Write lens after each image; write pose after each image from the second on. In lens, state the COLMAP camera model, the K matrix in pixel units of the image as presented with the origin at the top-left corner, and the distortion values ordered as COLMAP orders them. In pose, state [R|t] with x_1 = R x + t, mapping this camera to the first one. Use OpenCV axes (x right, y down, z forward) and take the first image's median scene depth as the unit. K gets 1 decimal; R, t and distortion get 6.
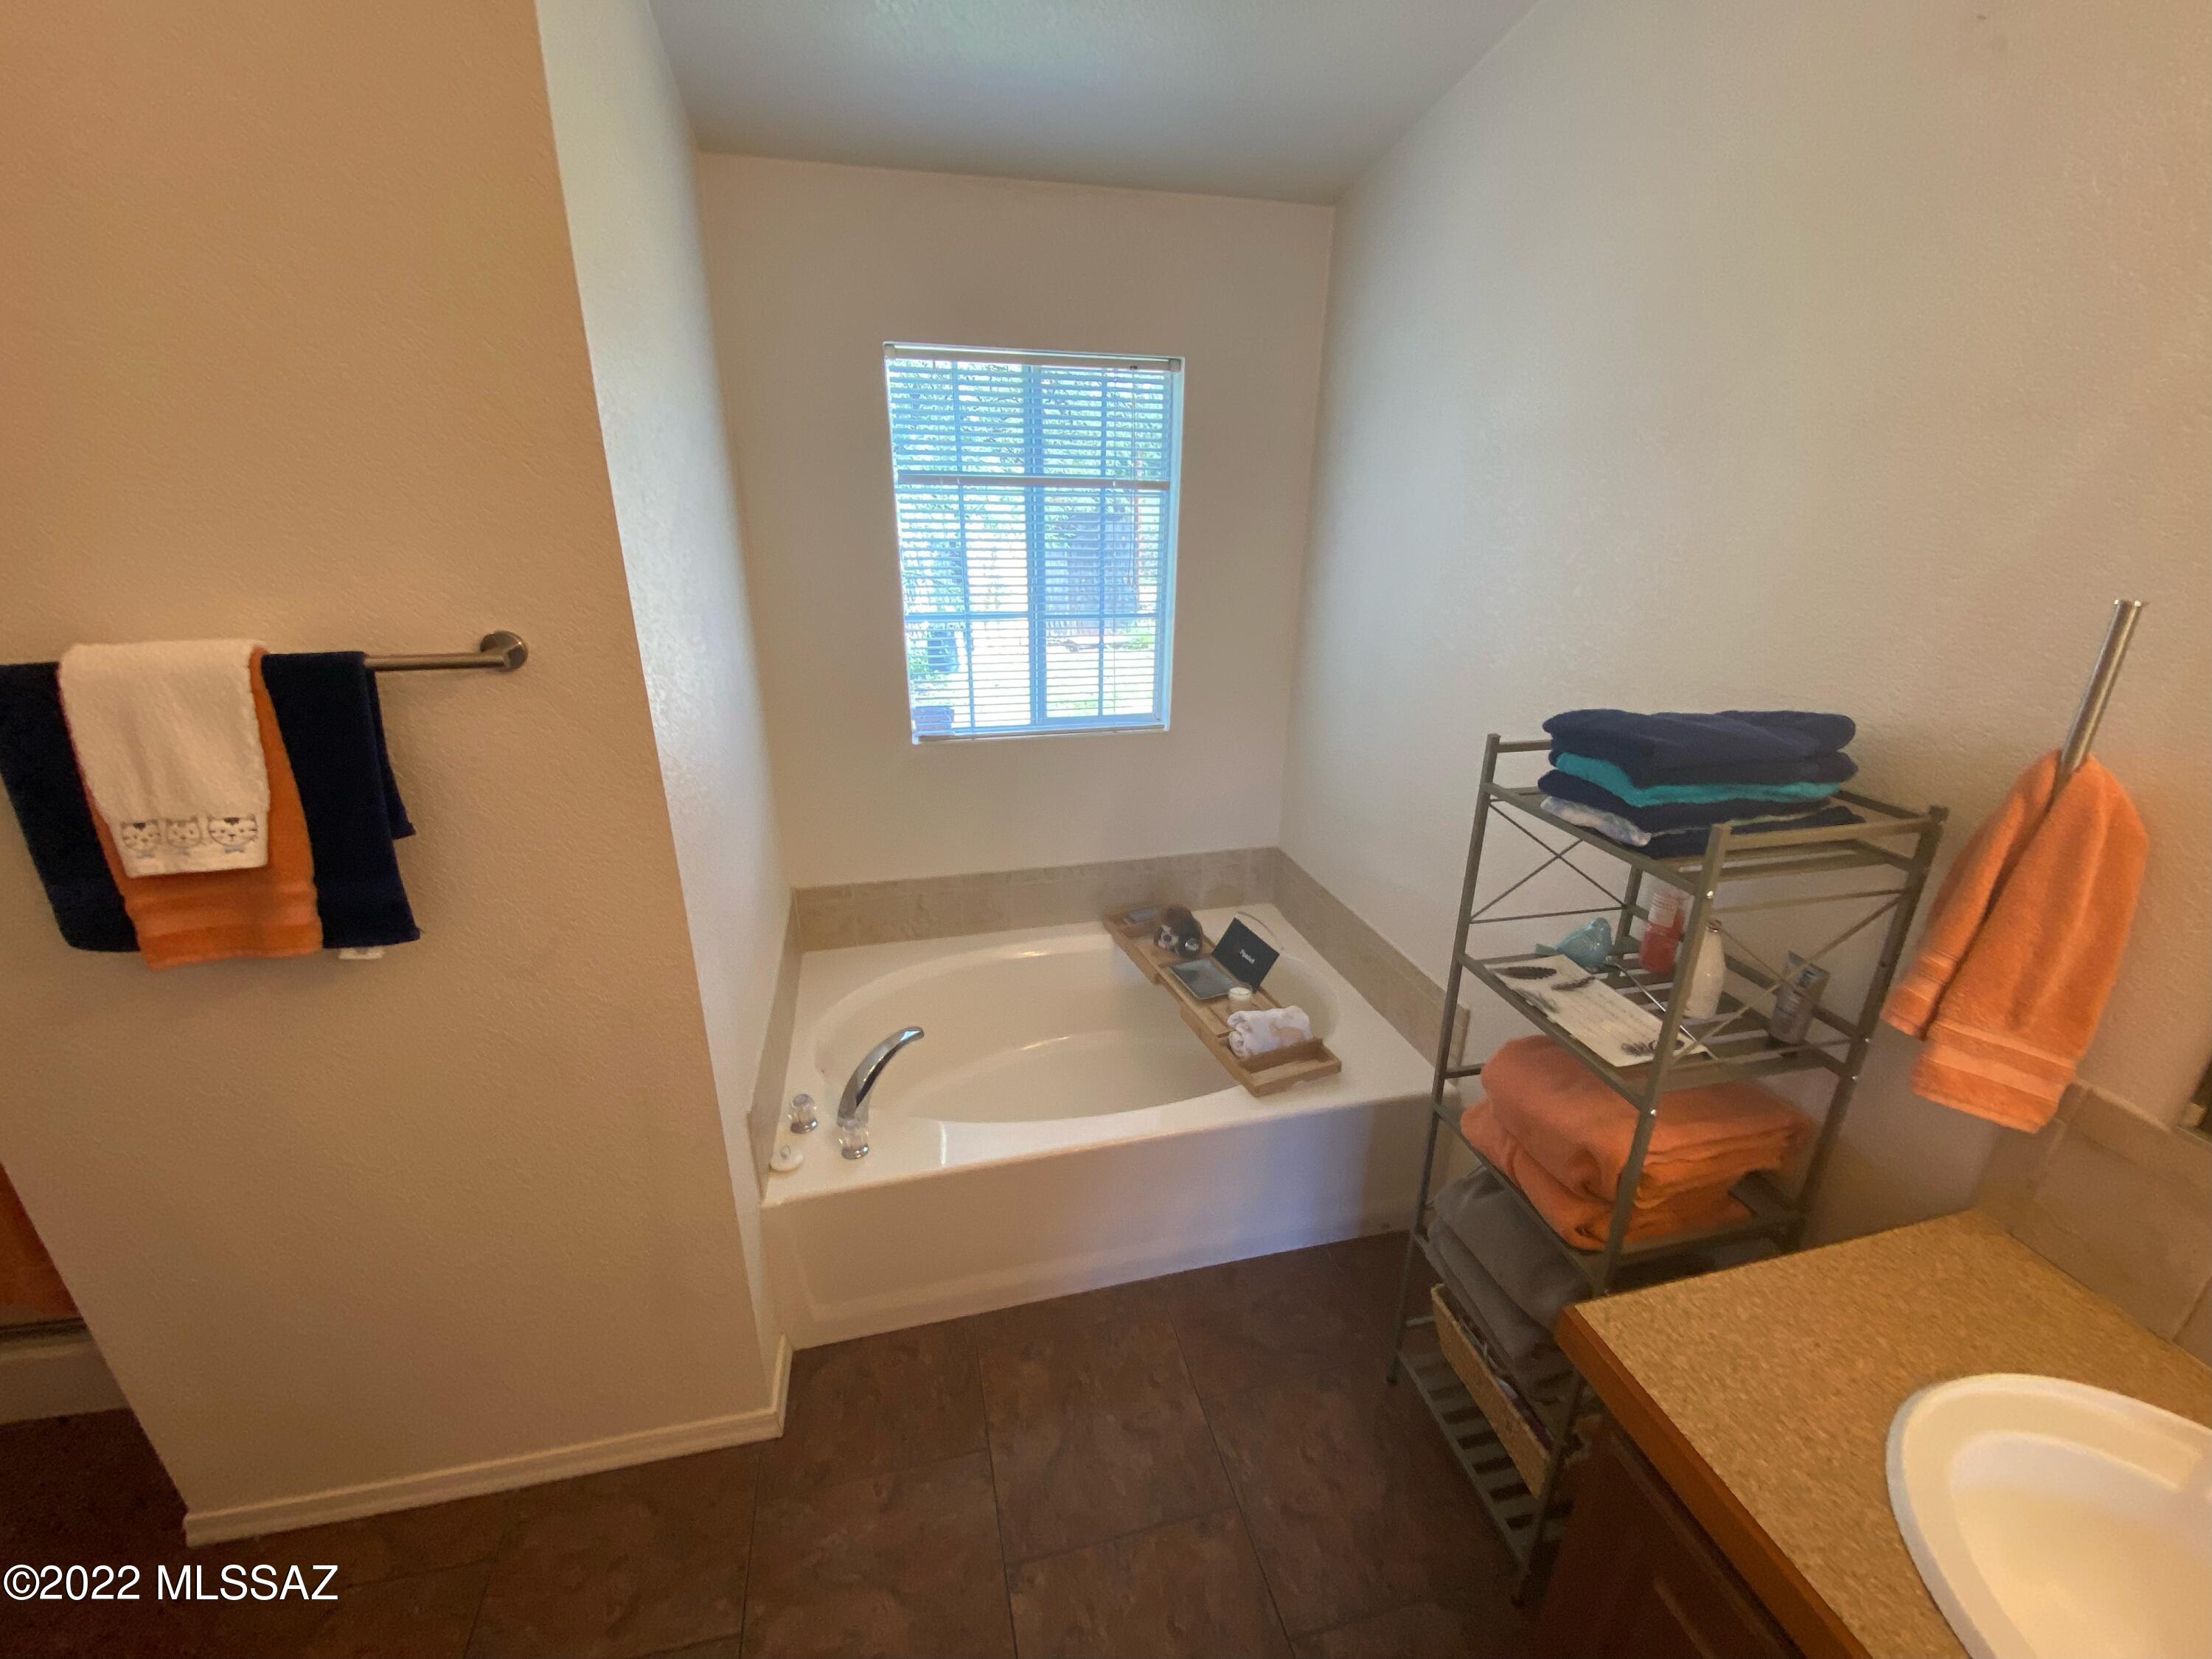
lens RADIAL K [[896.1, 0, 1092.4], [0, 896.1, 831.7], [0, 0, 1]] dist [-0.018476, -0.000773]
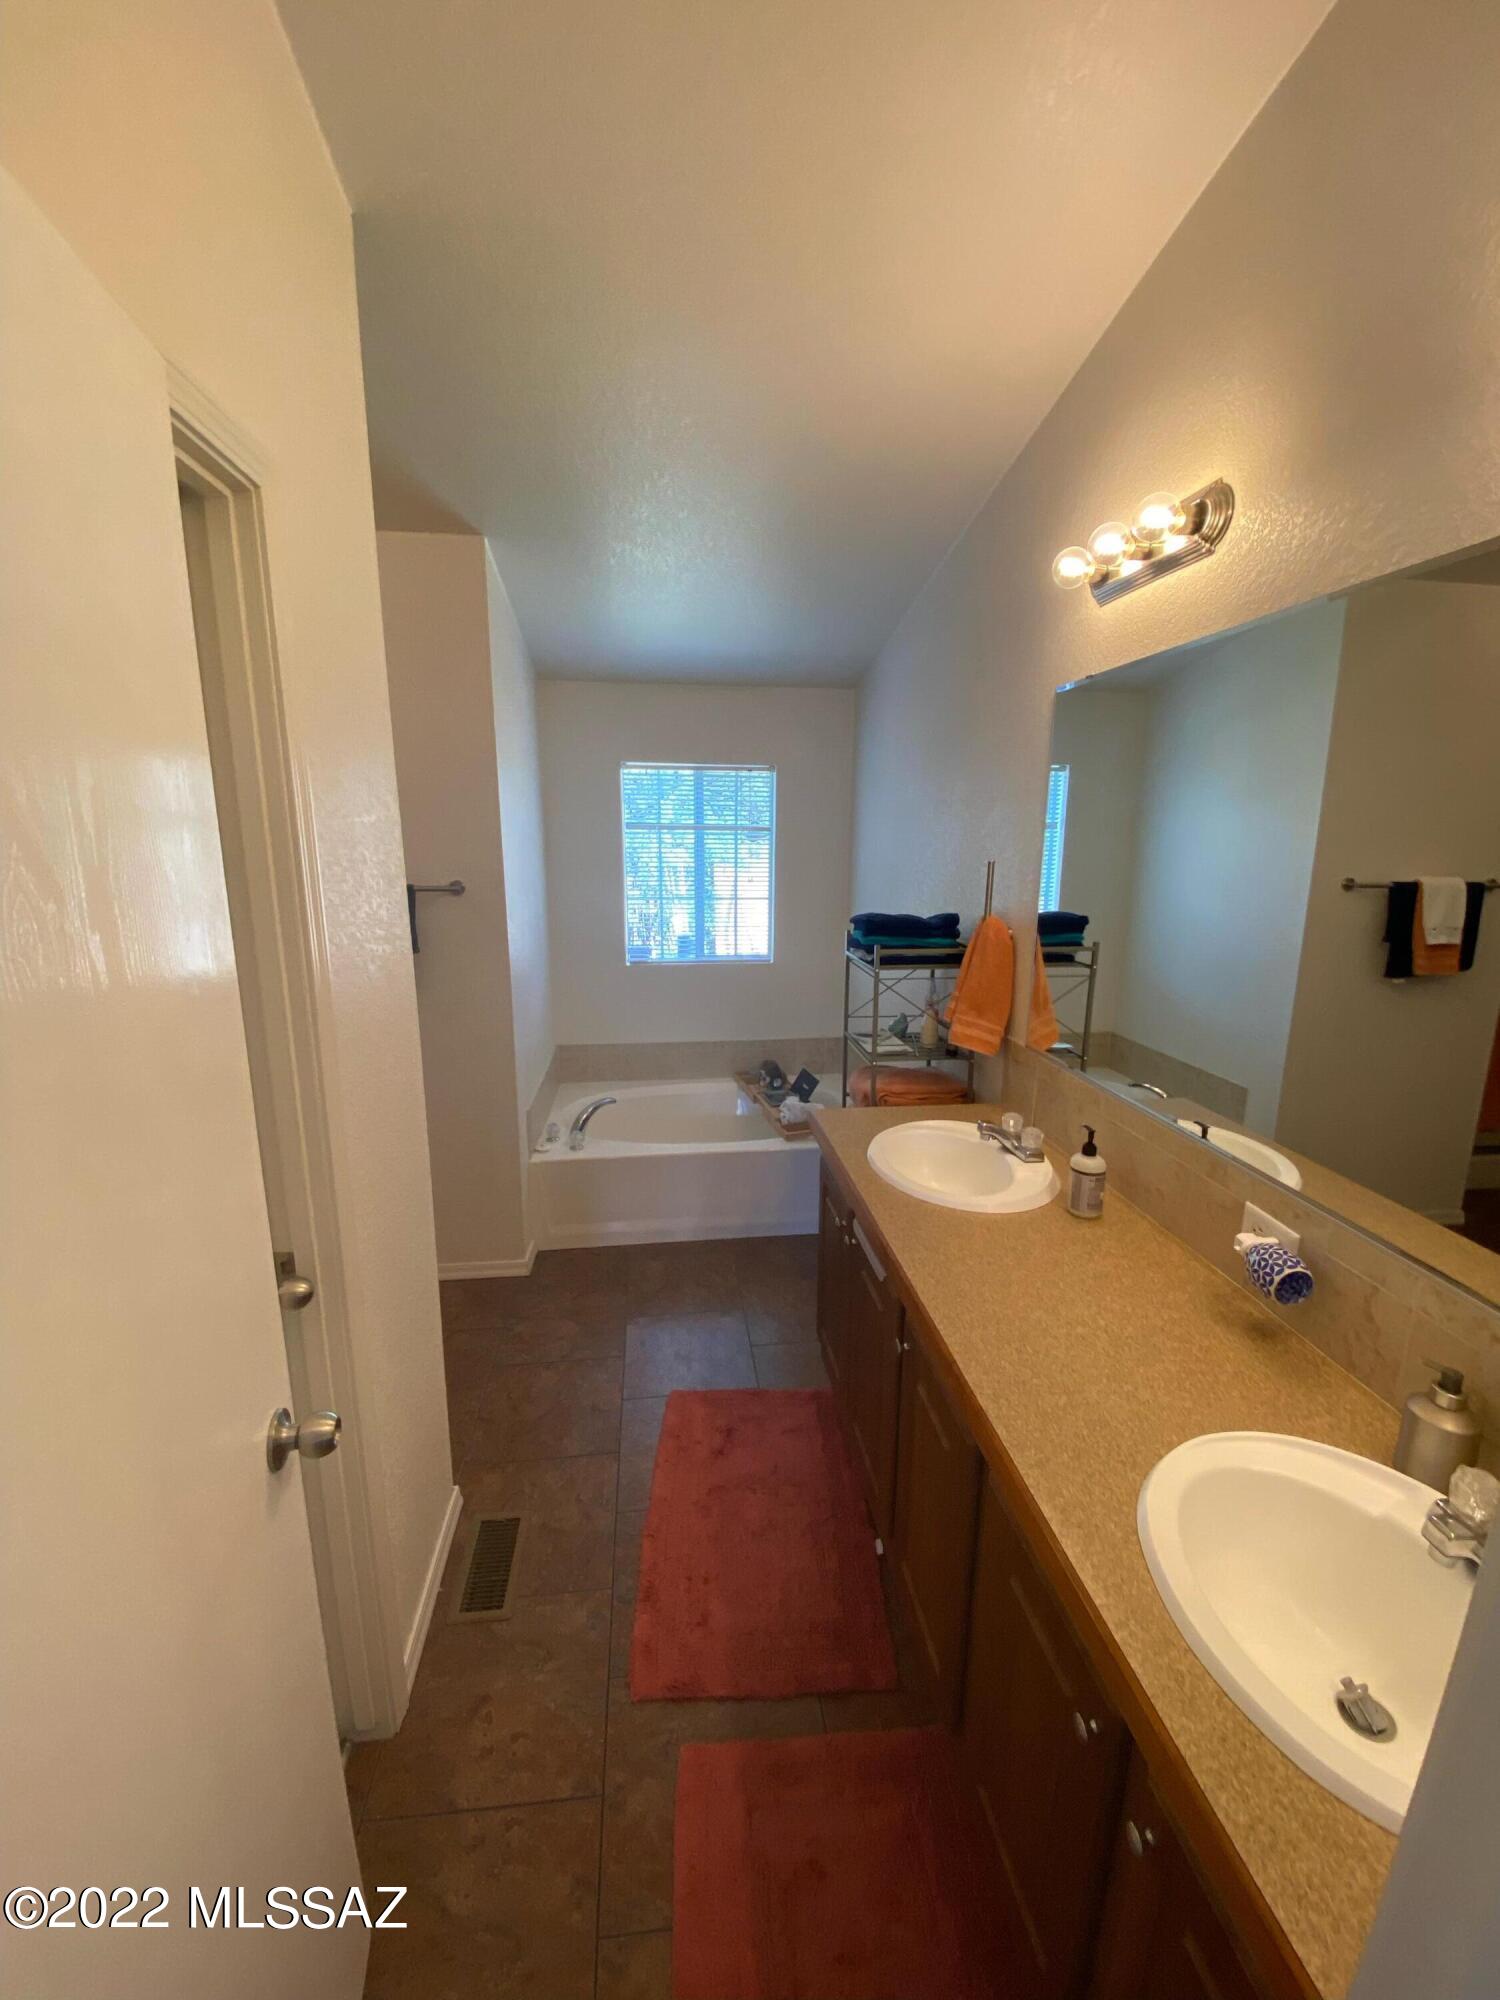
lens RADIAL K [[810.2, 0, 754.9], [0, 810.2, 1009.6], [0, 0, 1]] dist [-0.018476, -0.000773]
pose [[0.994620, 0.020001, -0.101638, 0.304199], [-0.035215, 0.988031, -0.150180, 0.303725], [0.097418, 0.152951, 0.983420, -0.777326]]
